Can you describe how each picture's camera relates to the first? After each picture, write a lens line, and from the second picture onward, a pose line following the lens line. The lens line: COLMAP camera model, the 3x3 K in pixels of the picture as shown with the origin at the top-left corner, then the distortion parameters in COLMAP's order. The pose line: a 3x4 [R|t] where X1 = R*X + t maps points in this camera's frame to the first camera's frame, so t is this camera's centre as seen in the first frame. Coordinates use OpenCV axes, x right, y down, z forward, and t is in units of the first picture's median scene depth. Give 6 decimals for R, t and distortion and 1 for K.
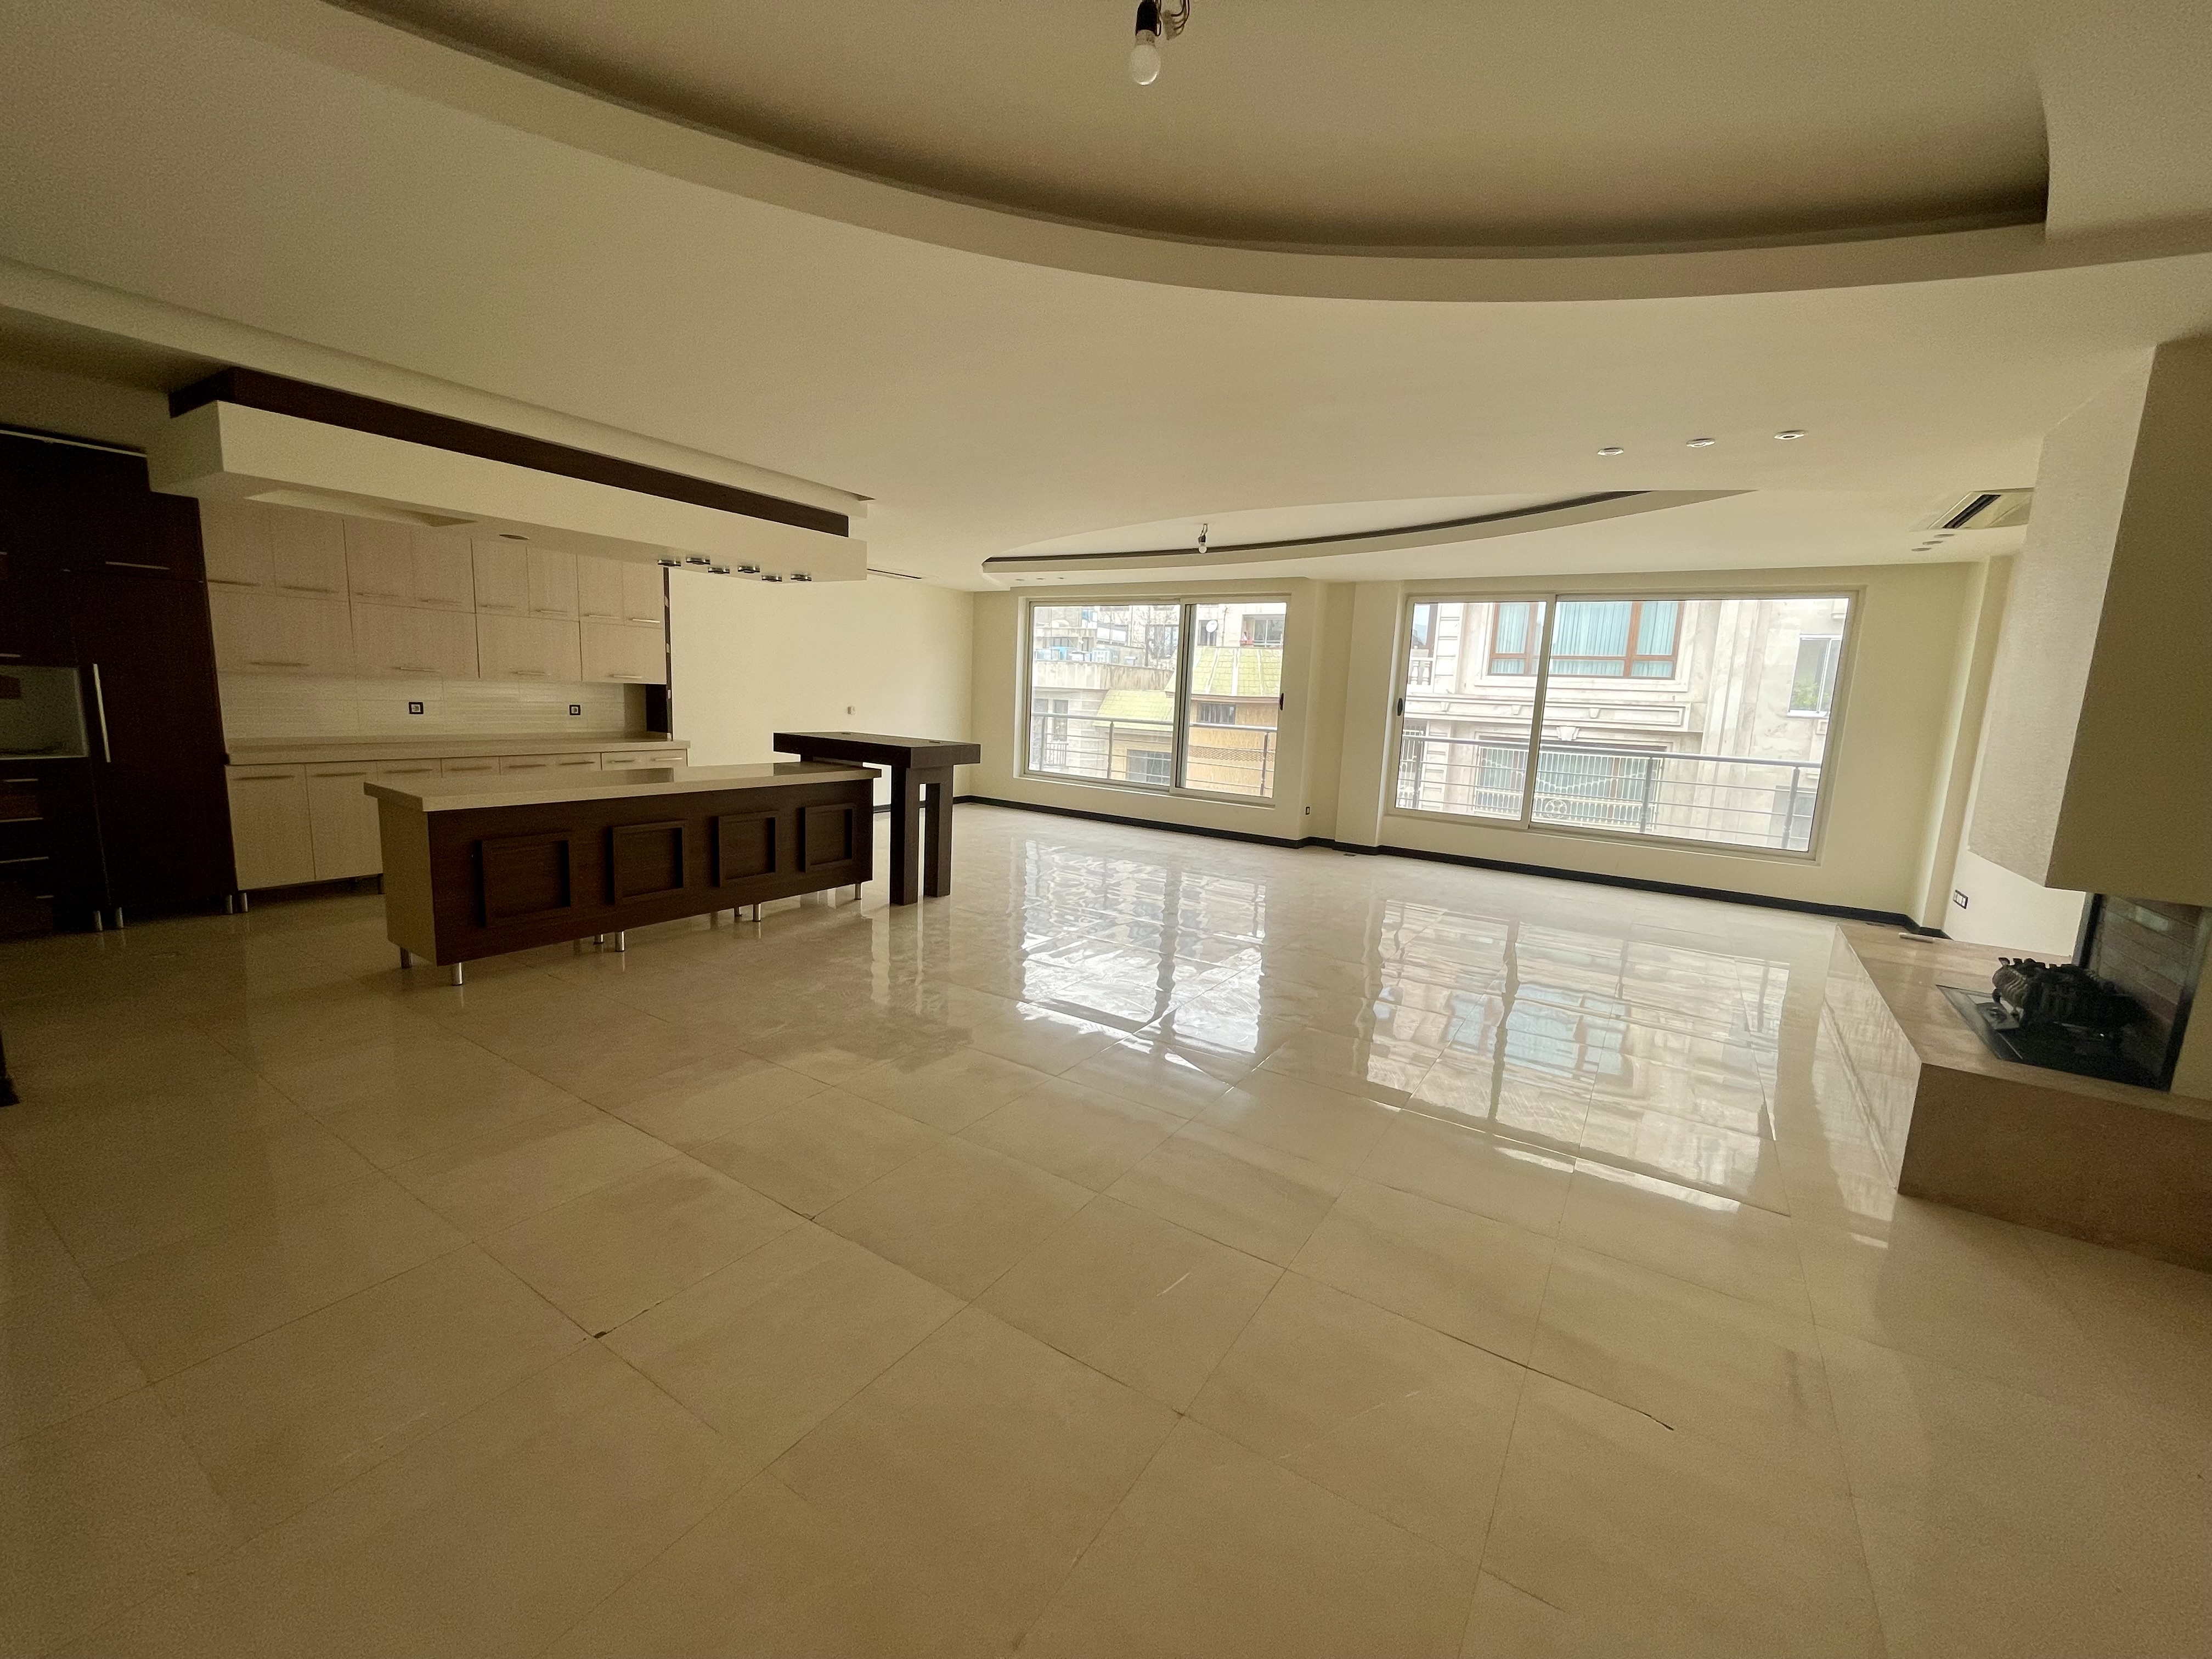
lens RADIAL K [[886.8, 0, 1106.0], [0, 886.8, 829.5], [0, 0, 1]] dist [0.026225, 0.000033]
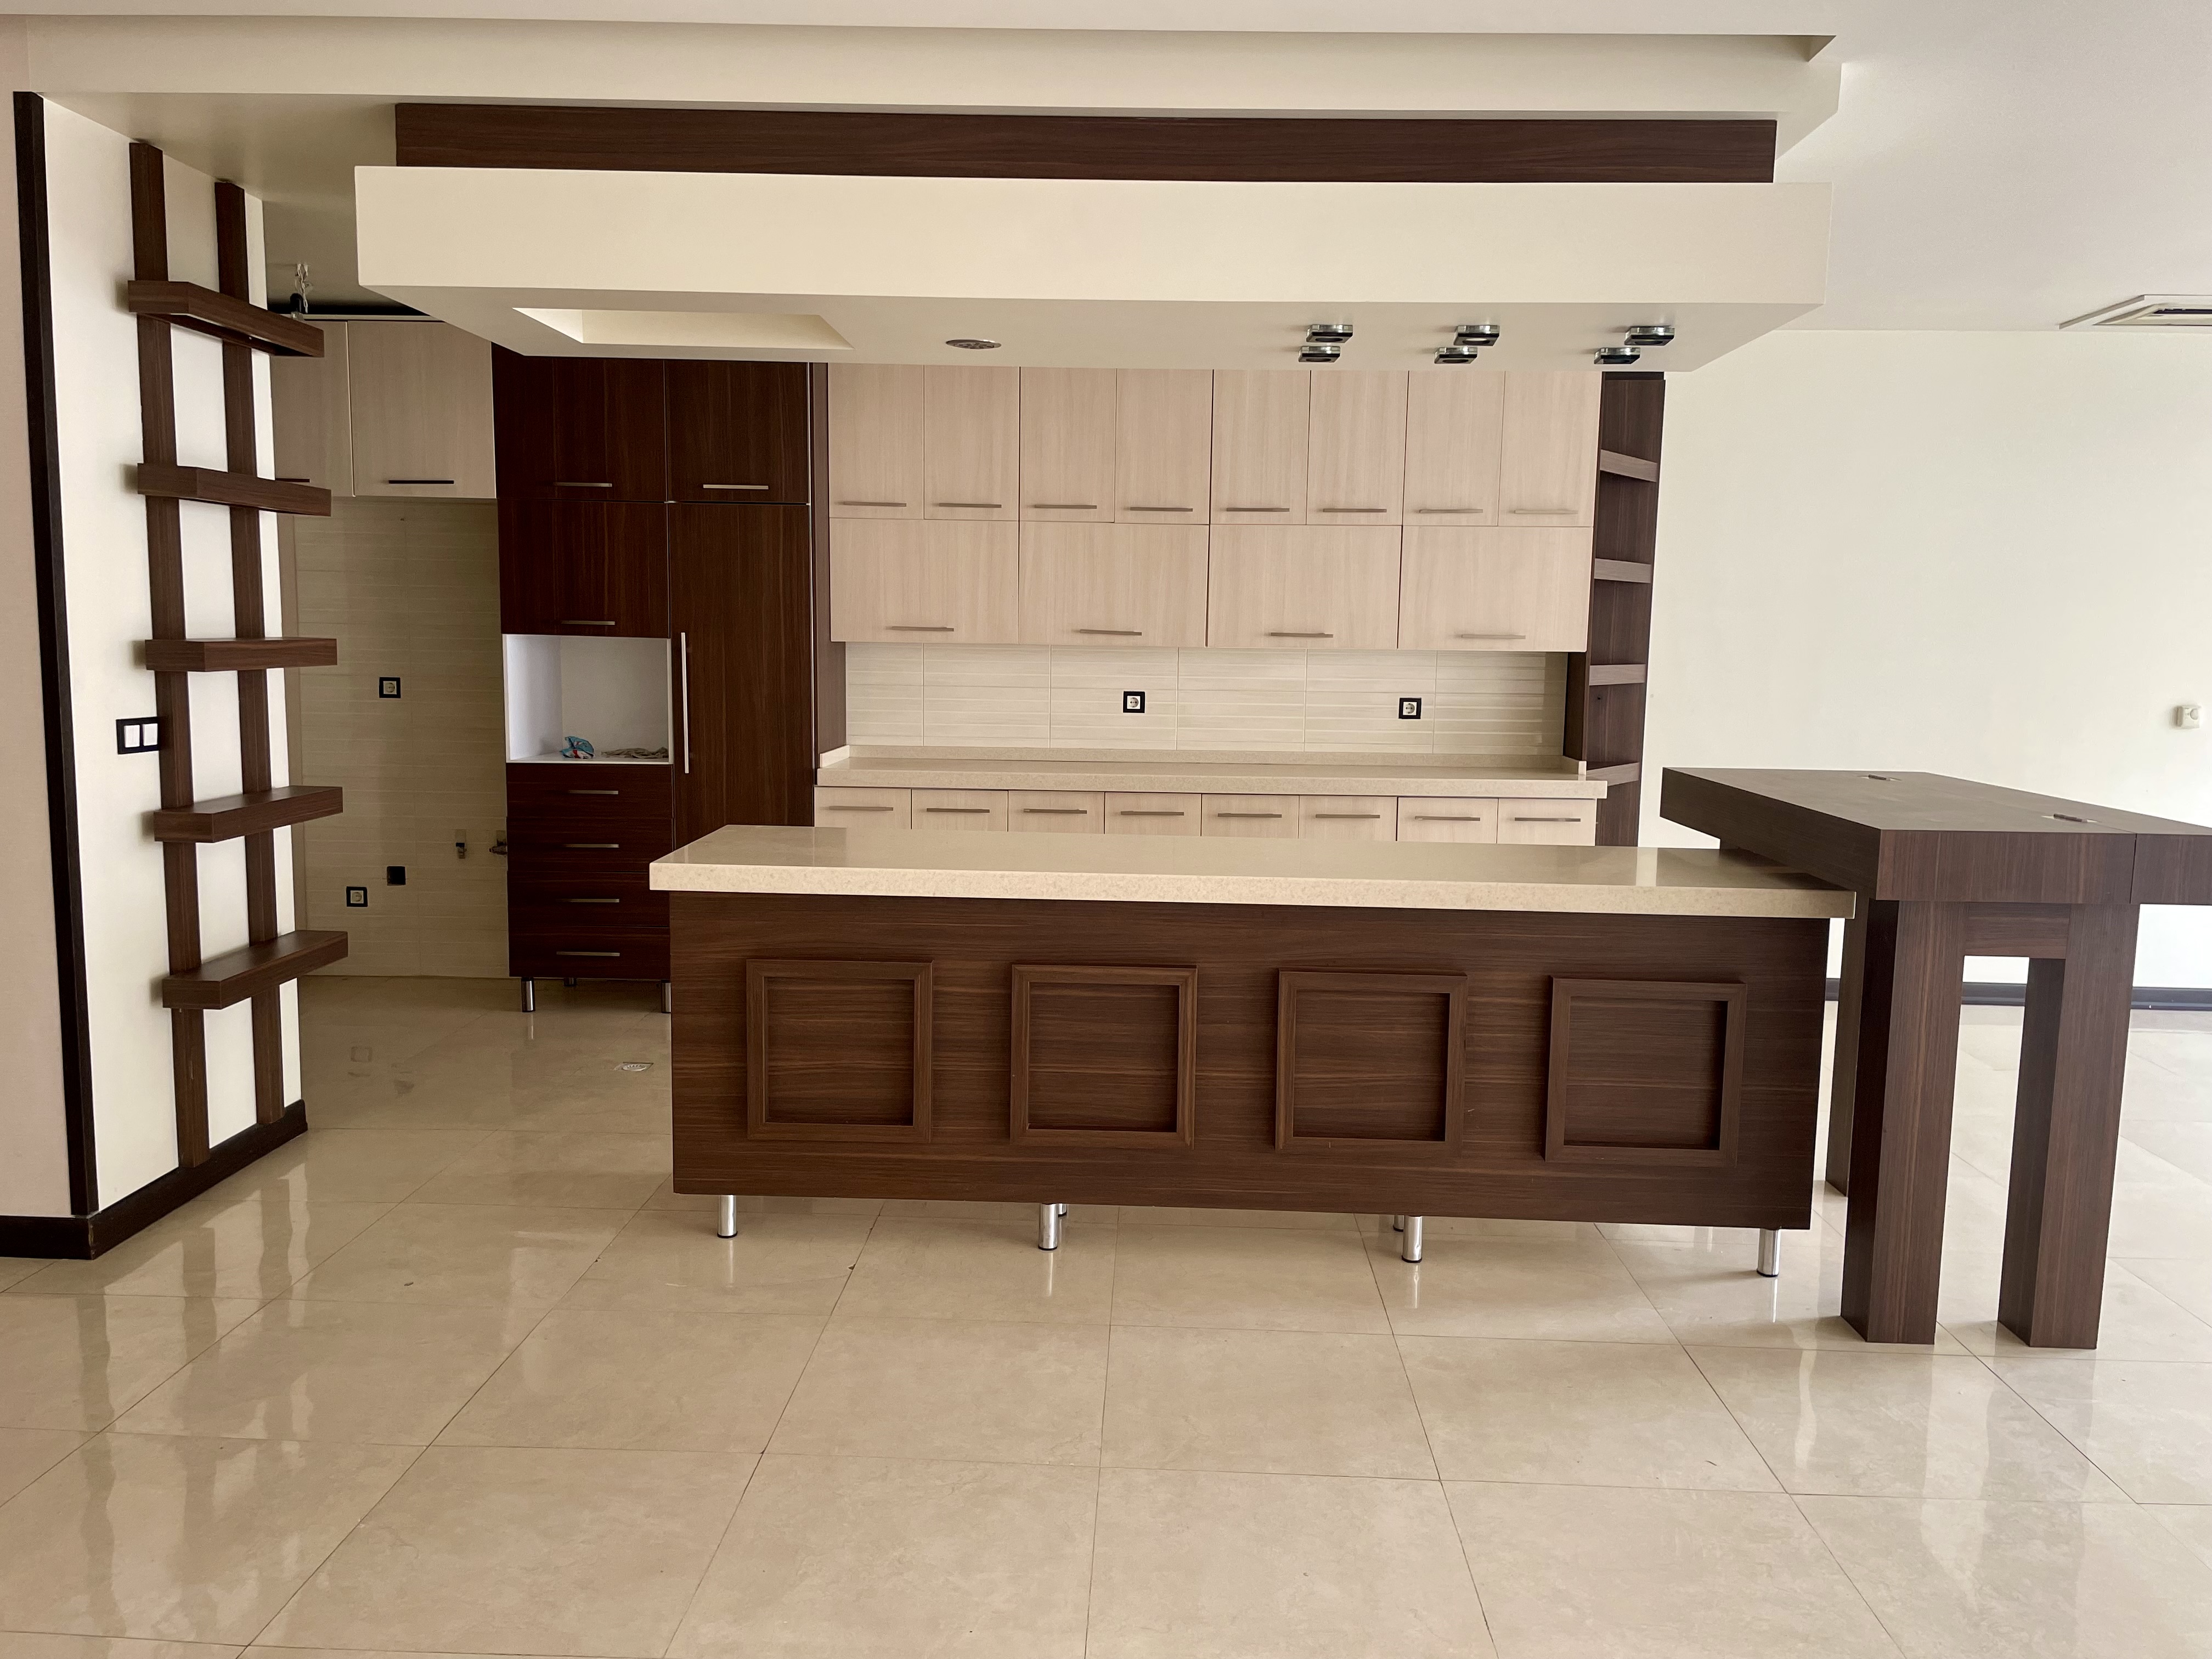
lens RADIAL K [[1694.9, 0, 1106.0], [0, 1694.9, 829.5], [0, 0, 1]] dist [0.052290, -0.004055]
pose [[0.514695, 0.069520, -0.854550, 0.133628], [-0.128606, 0.991691, 0.003217, -0.059273], [0.847673, 0.108244, 0.519358, 0.462947]]
